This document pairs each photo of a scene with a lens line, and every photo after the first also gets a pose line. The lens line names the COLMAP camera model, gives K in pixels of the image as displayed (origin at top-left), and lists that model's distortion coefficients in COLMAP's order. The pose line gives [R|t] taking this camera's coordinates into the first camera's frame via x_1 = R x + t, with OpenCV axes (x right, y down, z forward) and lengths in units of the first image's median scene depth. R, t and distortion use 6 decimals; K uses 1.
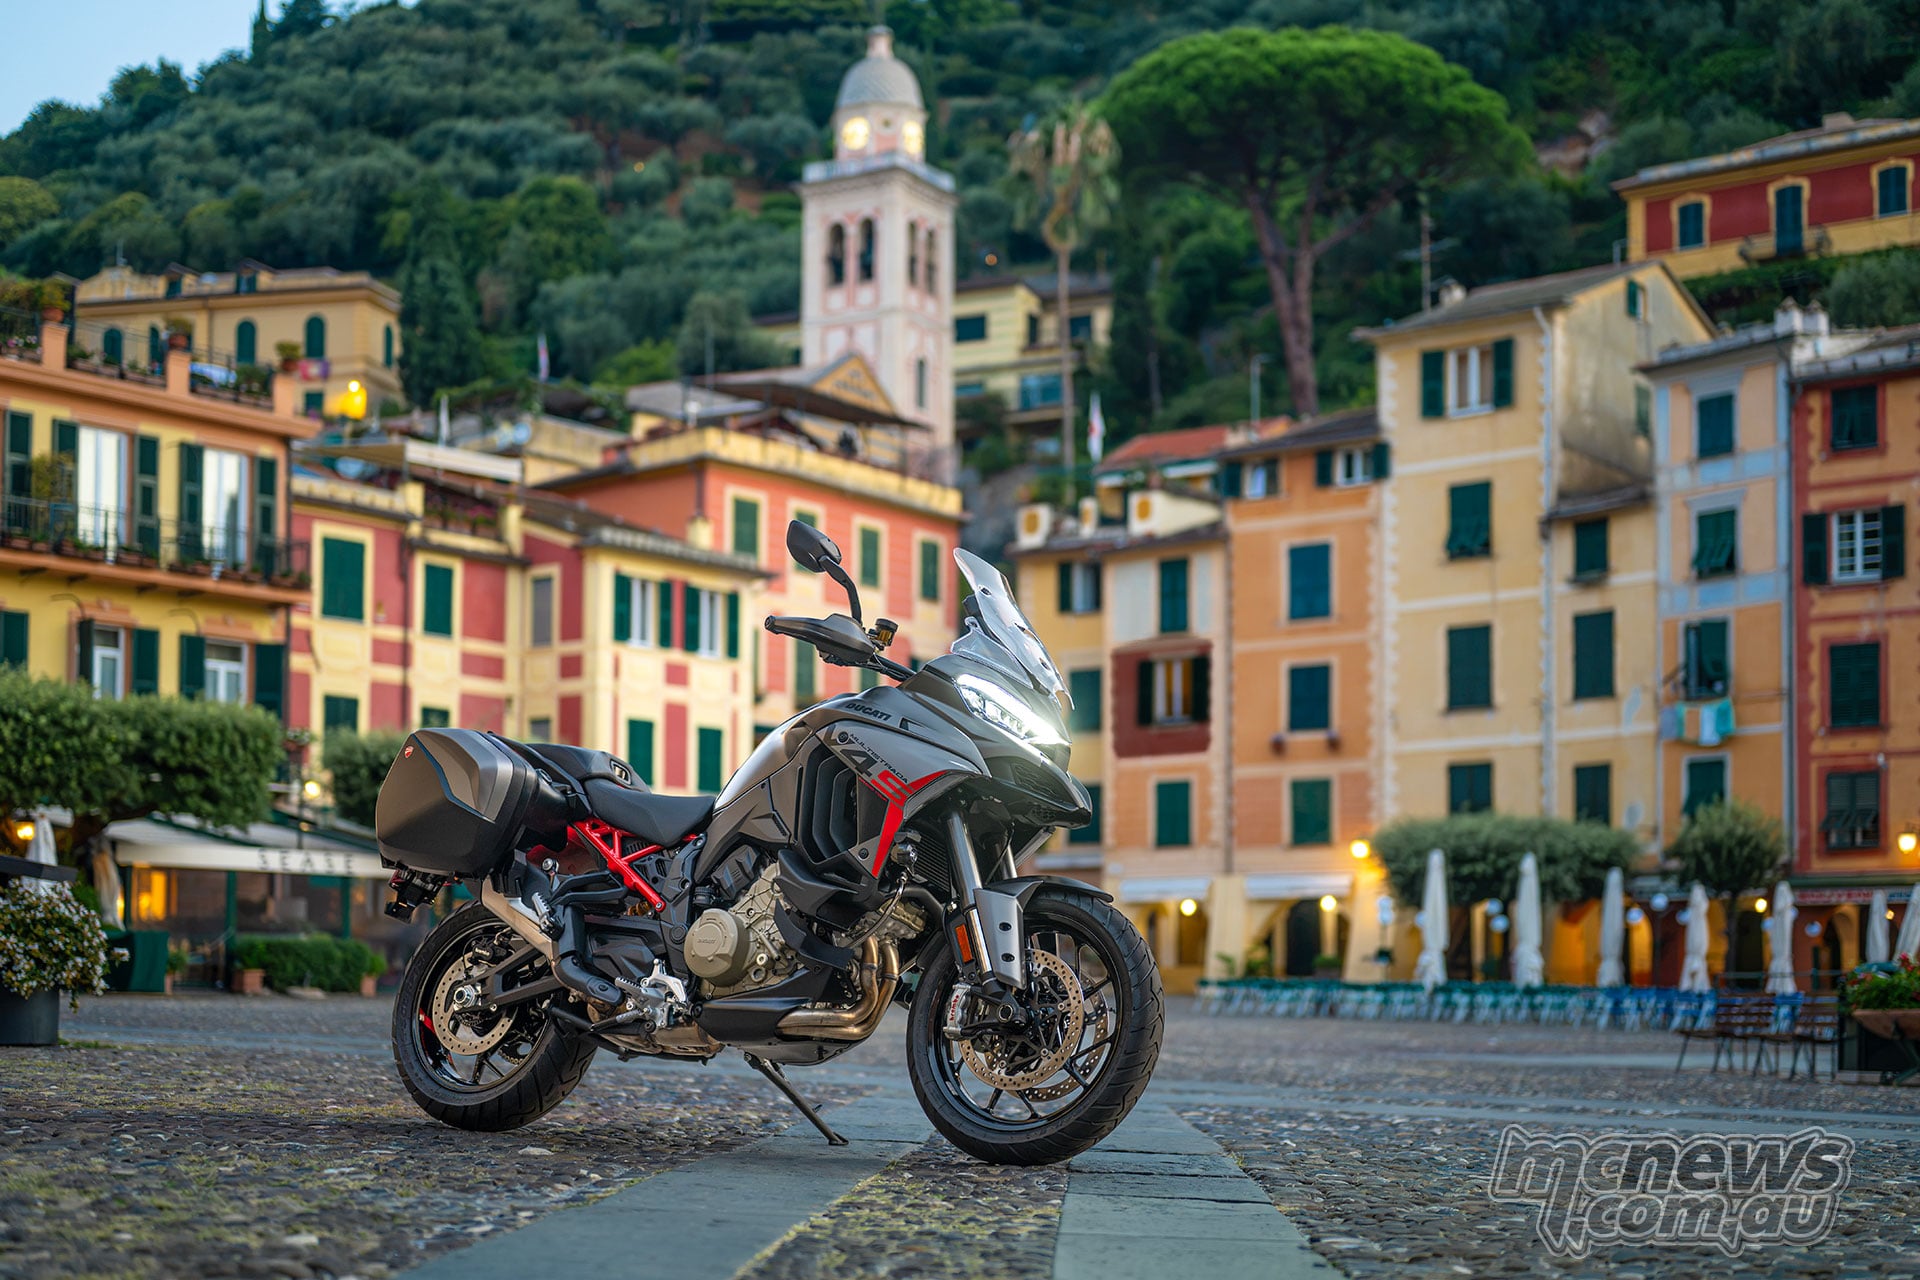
lens RADIAL K [[4911.8, 0, 960.0], [0, 4911.8, 640.0], [0, 0, 1]] dist [-0.755231, 0.105762]
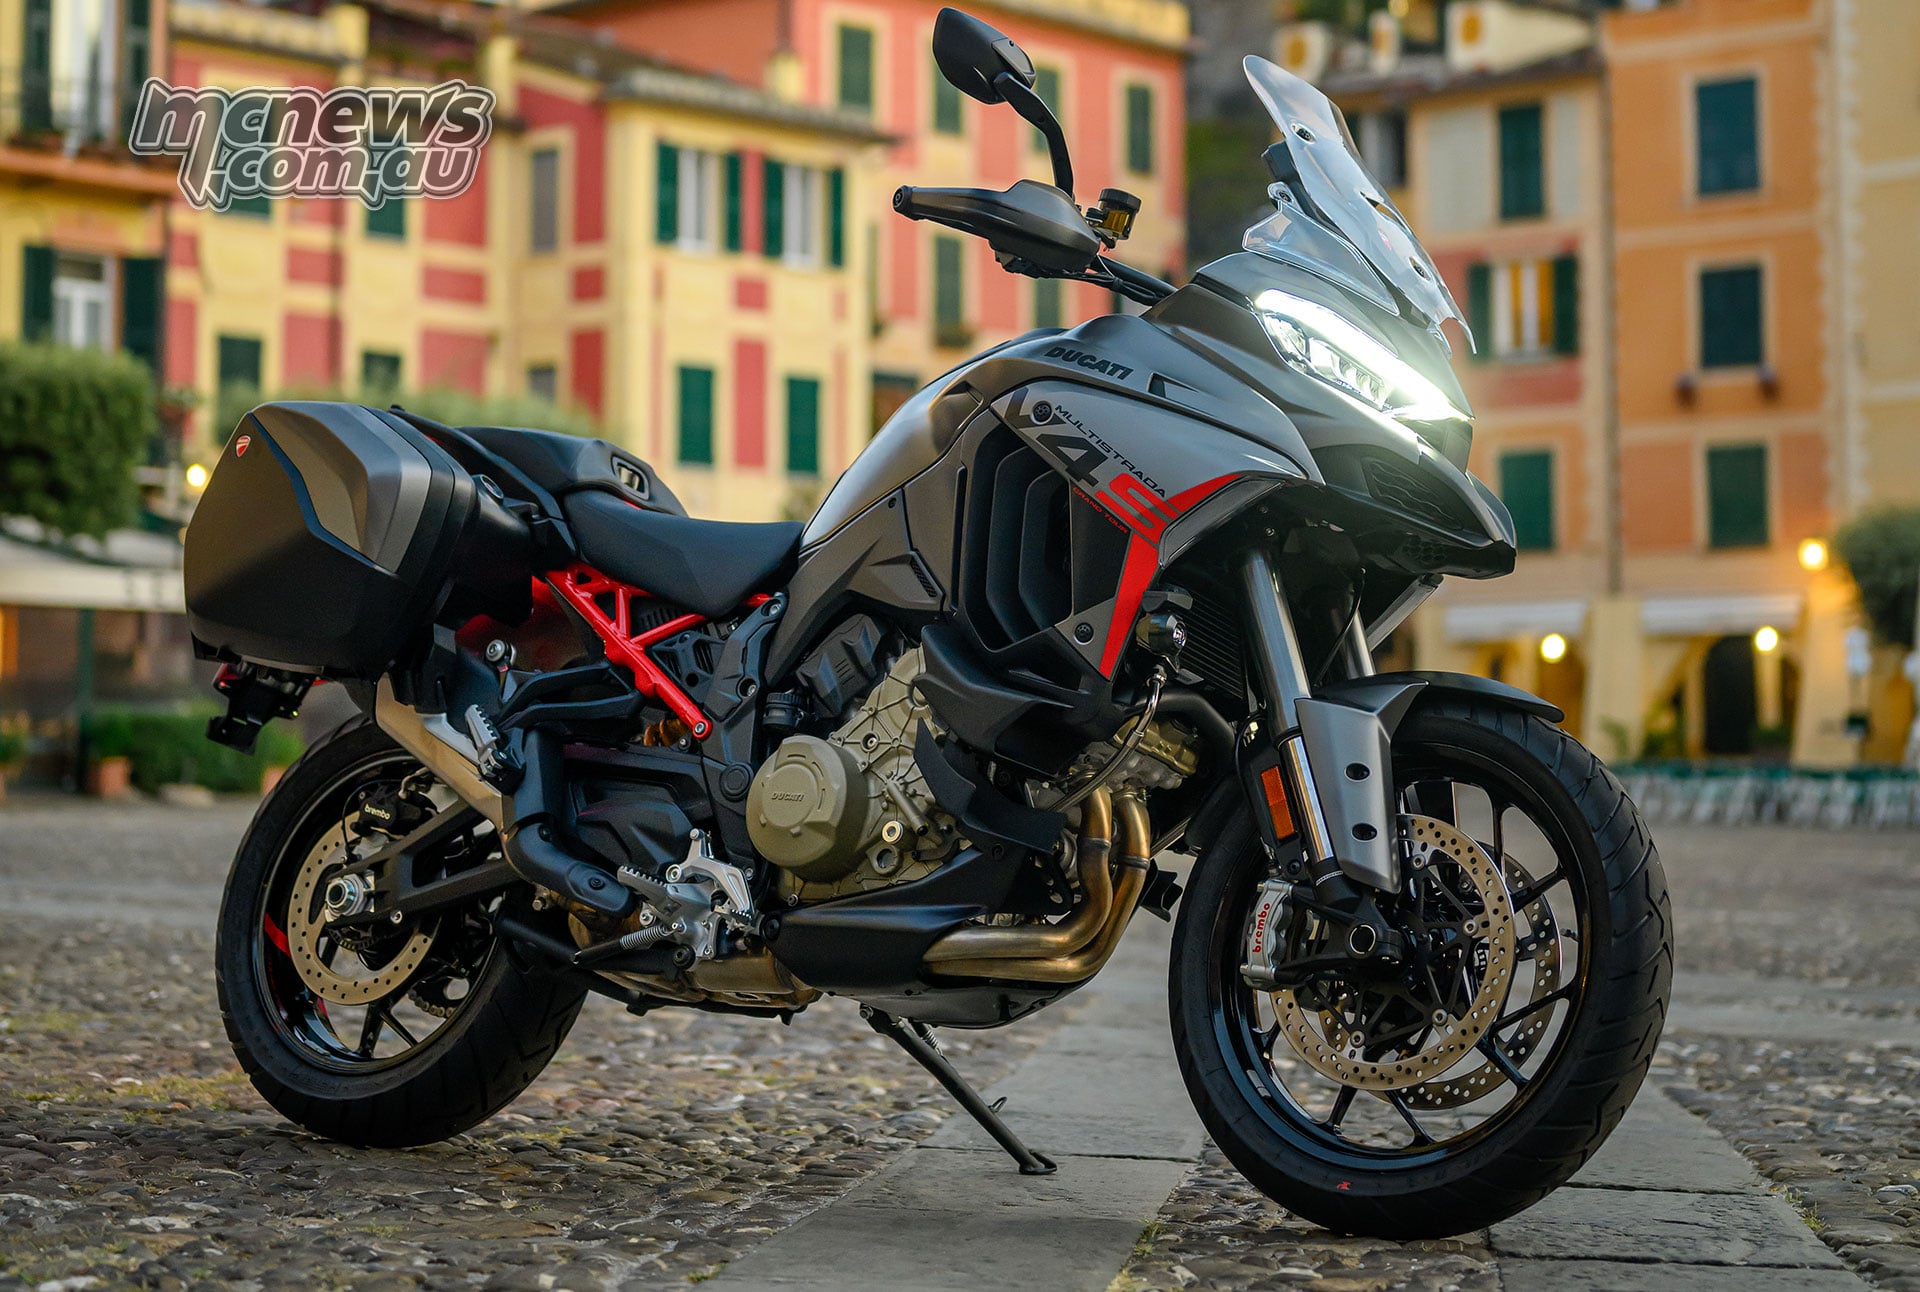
lens RADIAL K [[5507.1, 0, 960.0], [0, 5507.1, 646.0], [0, 0, 1]] dist [-0.069110, 1.131841]
pose [[0.999573, -0.011761, -0.026748, -0.016653], [0.013657, 0.997322, 0.071844, 0.002217], [0.025832, -0.072179, 0.997057, 0.397558]]
